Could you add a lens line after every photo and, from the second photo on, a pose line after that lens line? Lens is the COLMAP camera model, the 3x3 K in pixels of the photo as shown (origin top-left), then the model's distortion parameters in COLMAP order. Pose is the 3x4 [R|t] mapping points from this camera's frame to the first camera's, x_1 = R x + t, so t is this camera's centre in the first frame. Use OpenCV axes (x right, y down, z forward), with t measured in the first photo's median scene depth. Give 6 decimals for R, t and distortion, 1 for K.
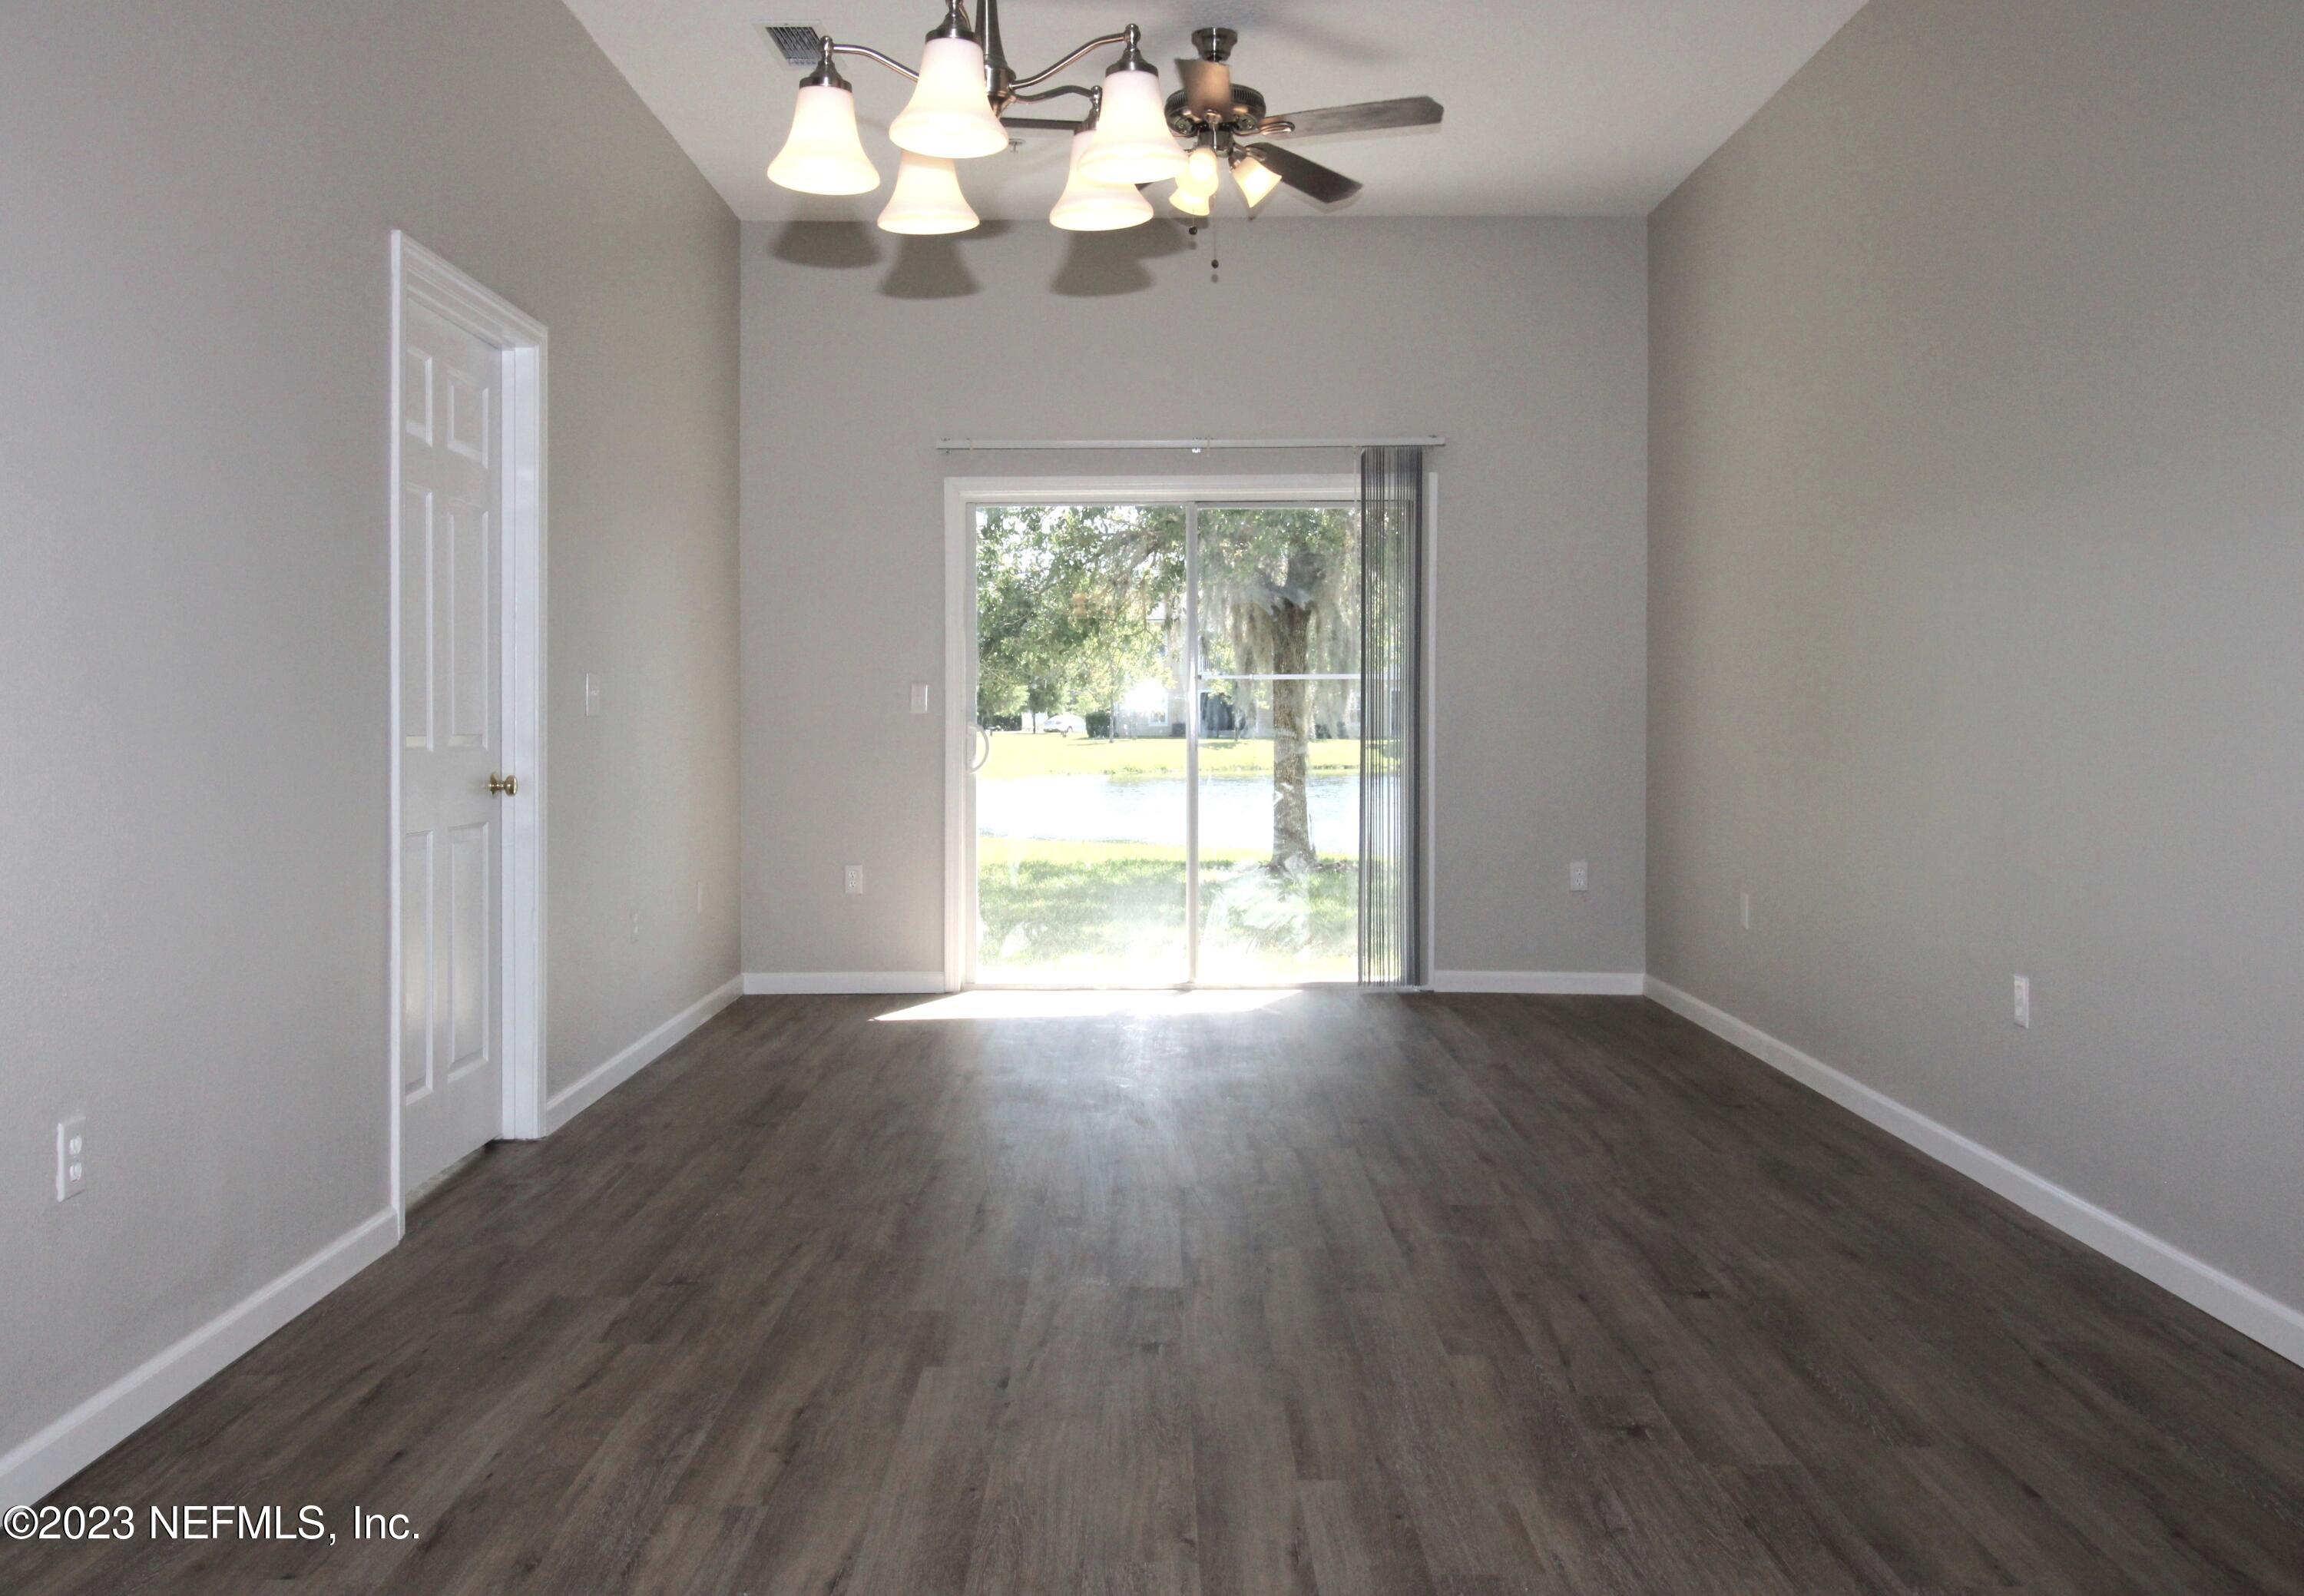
lens RADIAL K [[1999.9, 0, 1101.1], [0, 1999.9, 721.8], [0, 0, 1]] dist [0.014372, -0.005574]
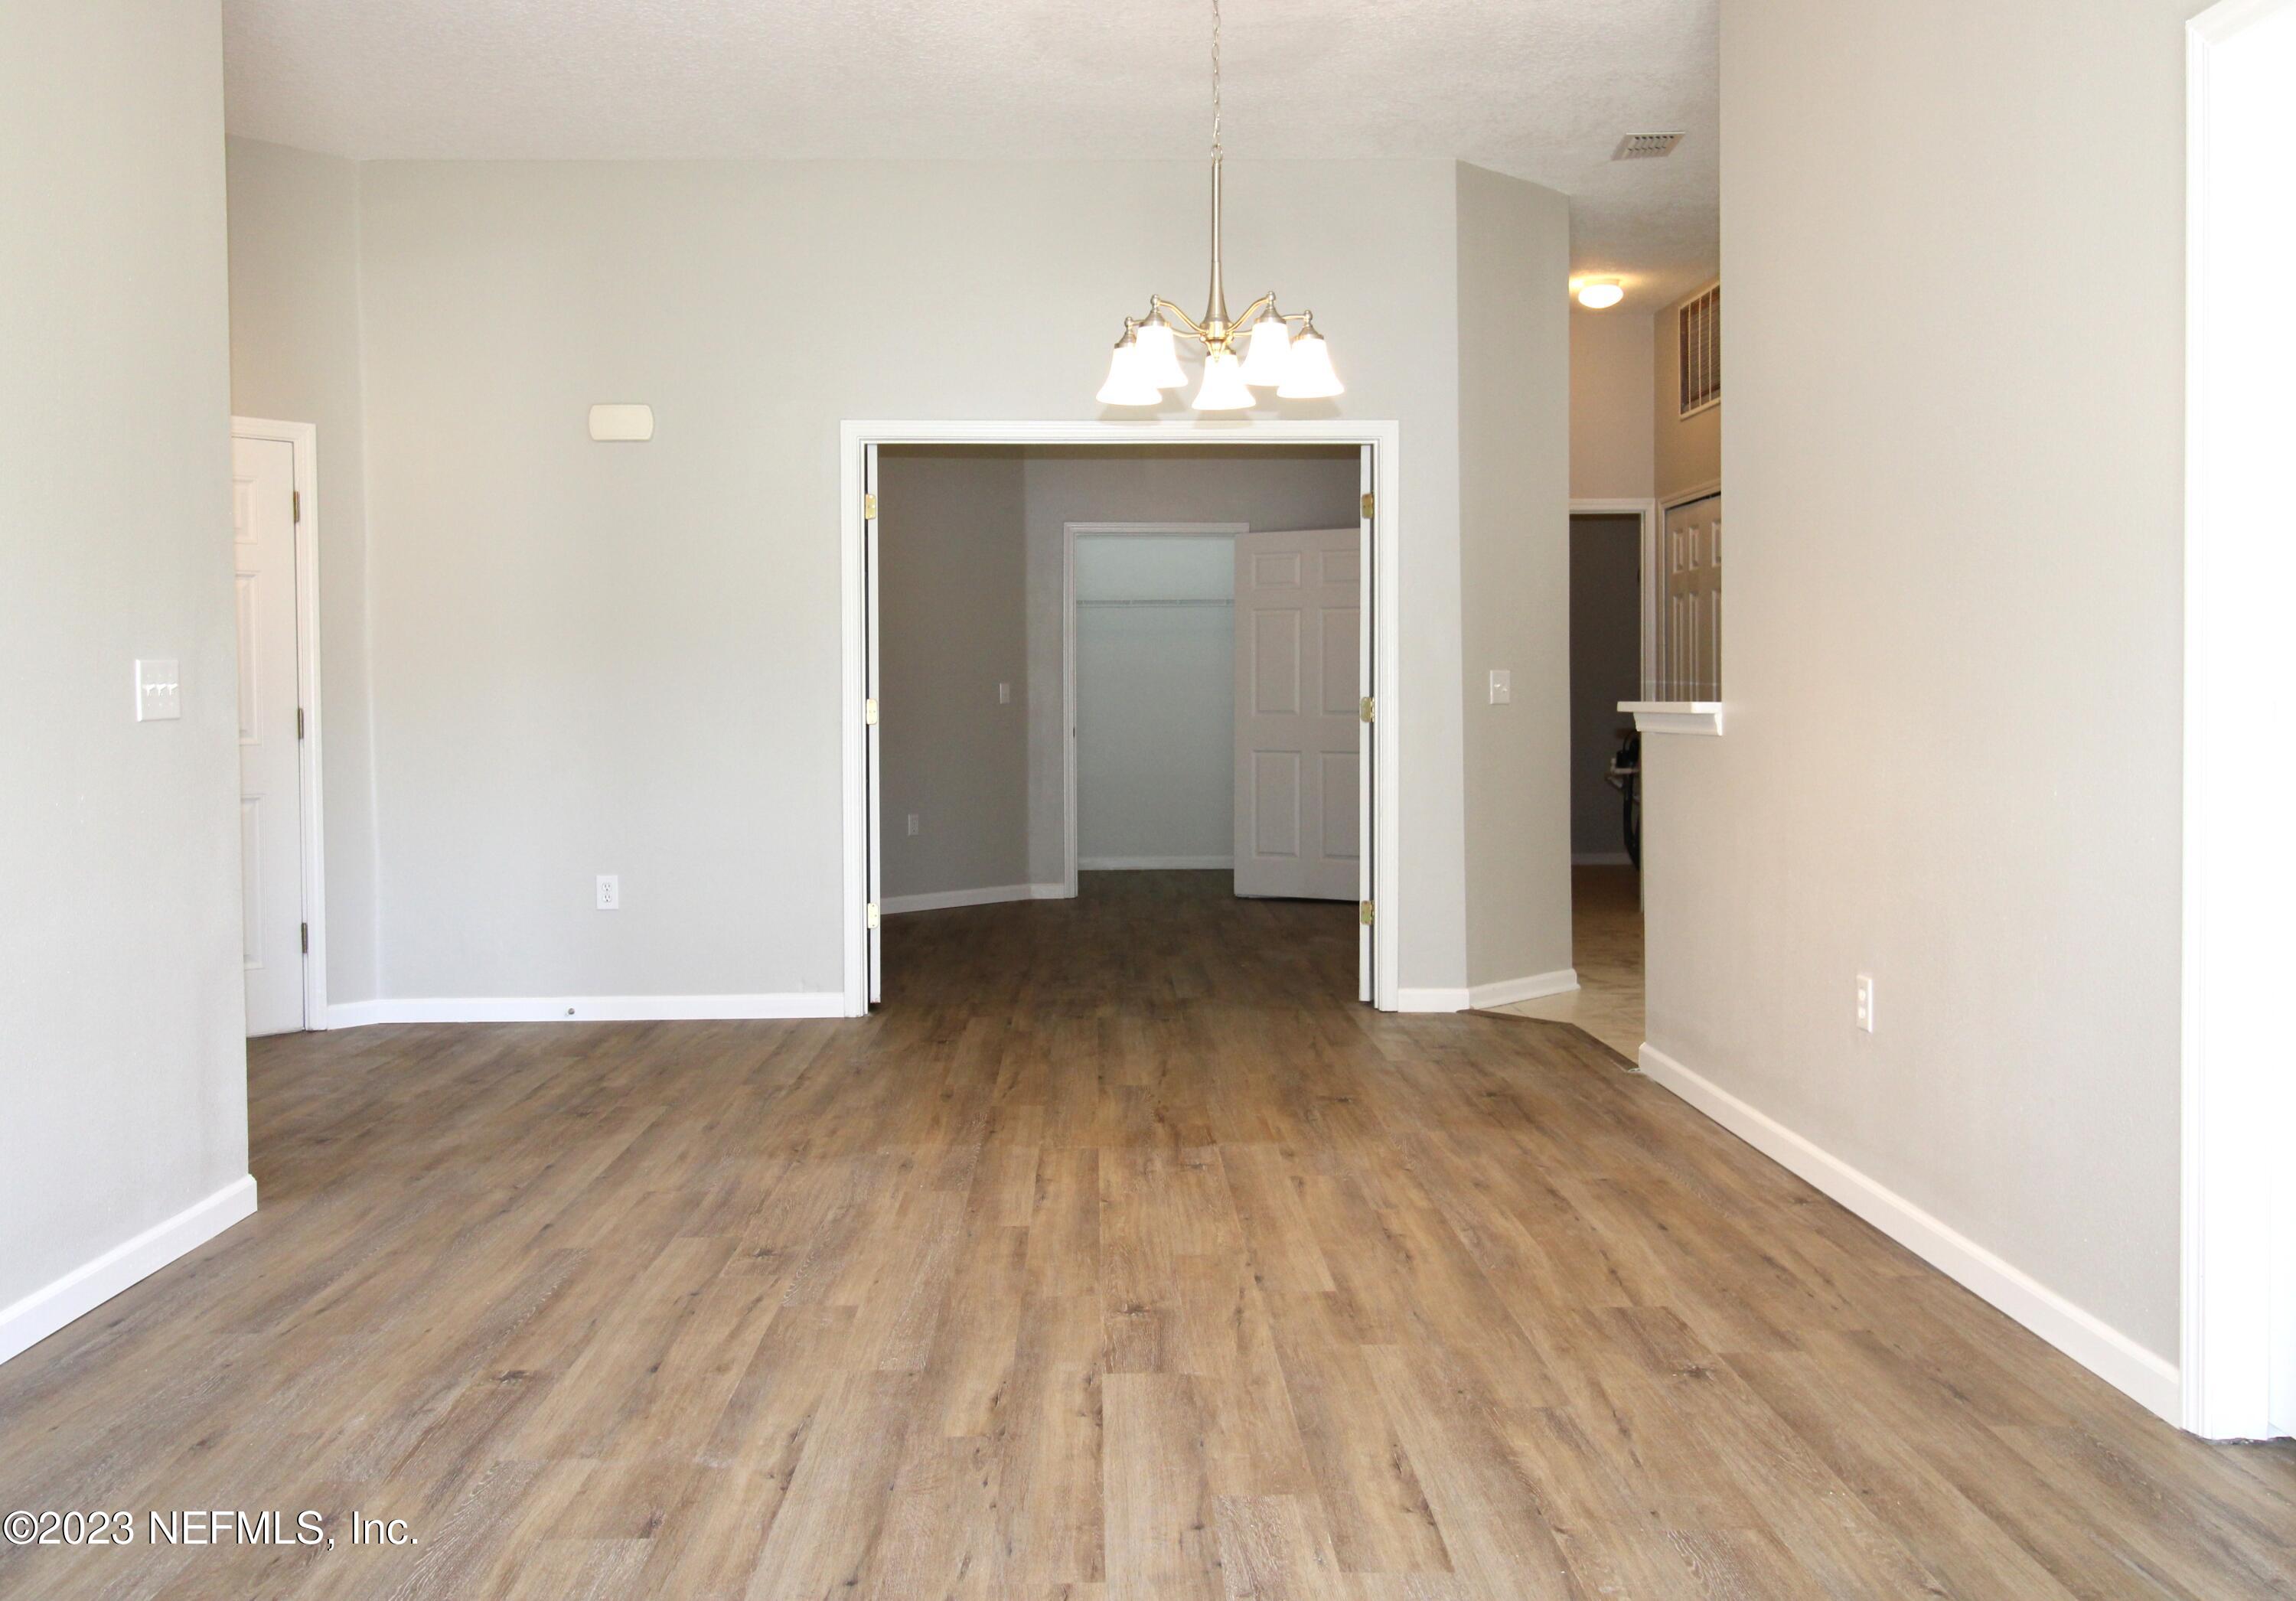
lens RADIAL K [[1992.9, 0, 1097.2], [0, 1992.9, 724.6], [0, 0, 1]] dist [0.014372, -0.005574]
pose [[-0.999582, 0.009242, -0.027399, 0.070227], [0.008822, 0.999842, 0.015403, -0.011503], [0.027537, 0.015155, -0.999506, 2.028591]]
